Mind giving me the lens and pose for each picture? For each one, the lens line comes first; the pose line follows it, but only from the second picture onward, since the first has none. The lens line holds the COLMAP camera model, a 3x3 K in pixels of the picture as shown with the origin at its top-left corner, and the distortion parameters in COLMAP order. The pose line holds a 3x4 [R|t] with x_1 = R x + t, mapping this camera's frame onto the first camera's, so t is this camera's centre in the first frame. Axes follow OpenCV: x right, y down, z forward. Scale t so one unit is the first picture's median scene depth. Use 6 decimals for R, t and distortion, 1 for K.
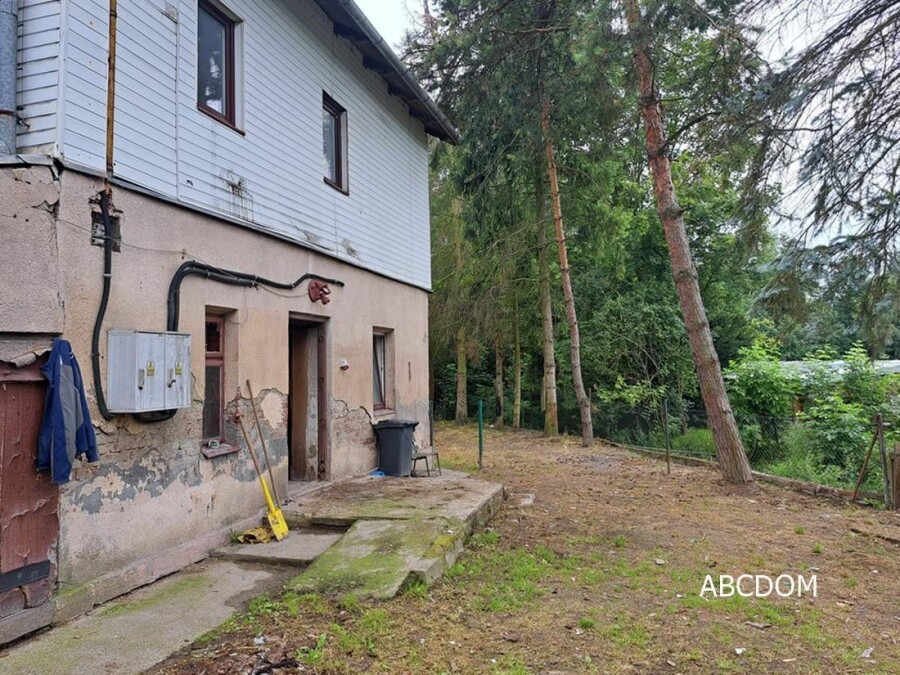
lens RADIAL K [[675.2, 0, 462.5], [0, 675.2, 337.2], [0, 0, 1]] dist [0.083777, -0.108108]
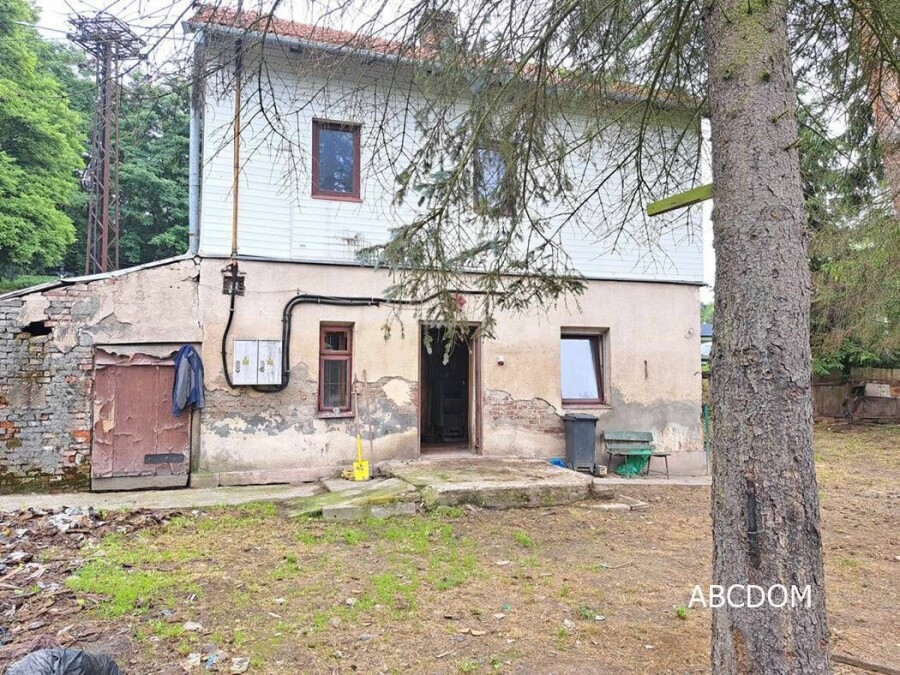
lens RADIAL K [[660.7, 0, 448.7], [0, 660.7, 333.3], [0, 0, 1]] dist [0.087811, -0.114383]
pose [[0.552523, -0.029662, -0.832970, 1.159356], [0.024232, 0.999516, -0.019519, 0.020178], [0.833146, -0.009400, 0.552974, 0.440357]]
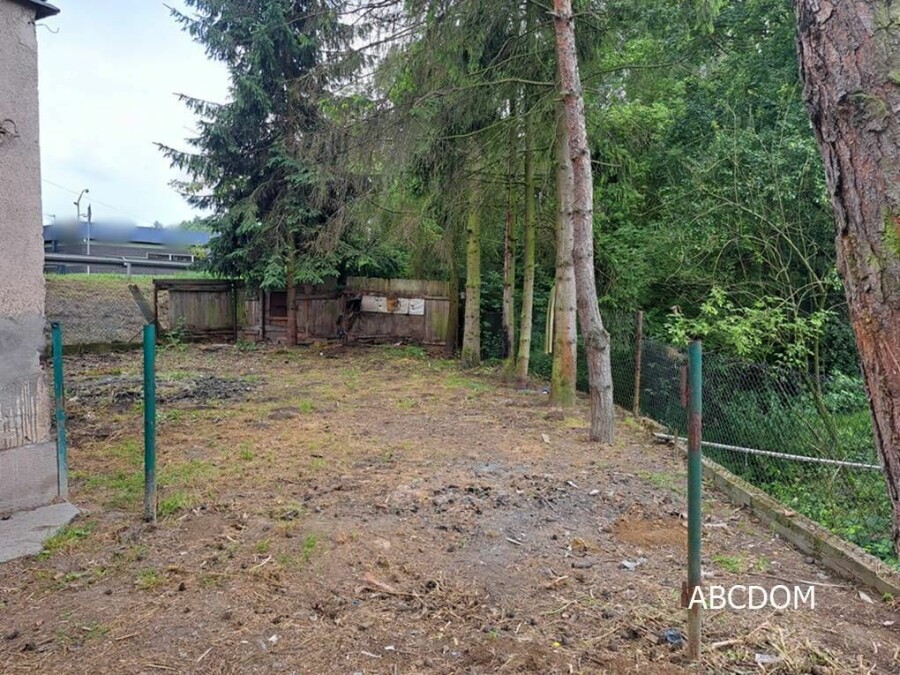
lens RADIAL K [[660.7, 0, 448.7], [0, 660.7, 333.3], [0, 0, 1]] dist [0.087811, -0.114383]
pose [[0.961445, 0.037720, -0.272397, 0.560267], [-0.010948, 0.995013, 0.099142, 0.141484], [0.274779, -0.092337, 0.957063, 1.578711]]
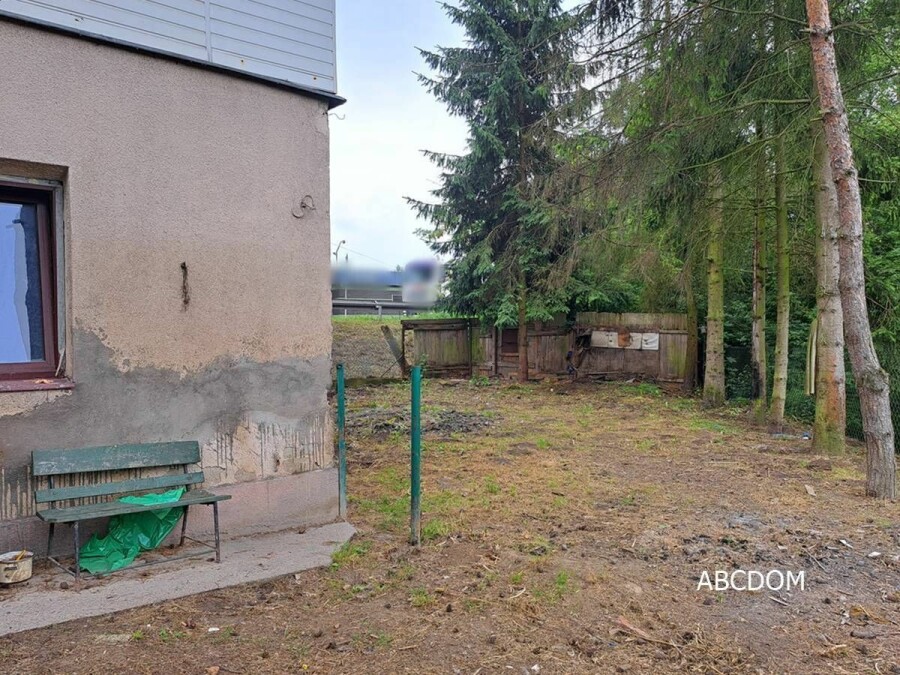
lens RADIAL K [[675.2, 0, 462.5], [0, 675.2, 337.2], [0, 0, 1]] dist [0.083777, -0.108108]
pose [[0.831467, 0.012913, -0.555424, 0.554943], [0.020273, 0.998359, 0.053559, 0.128785], [0.555205, -0.055793, 0.829840, 1.534297]]
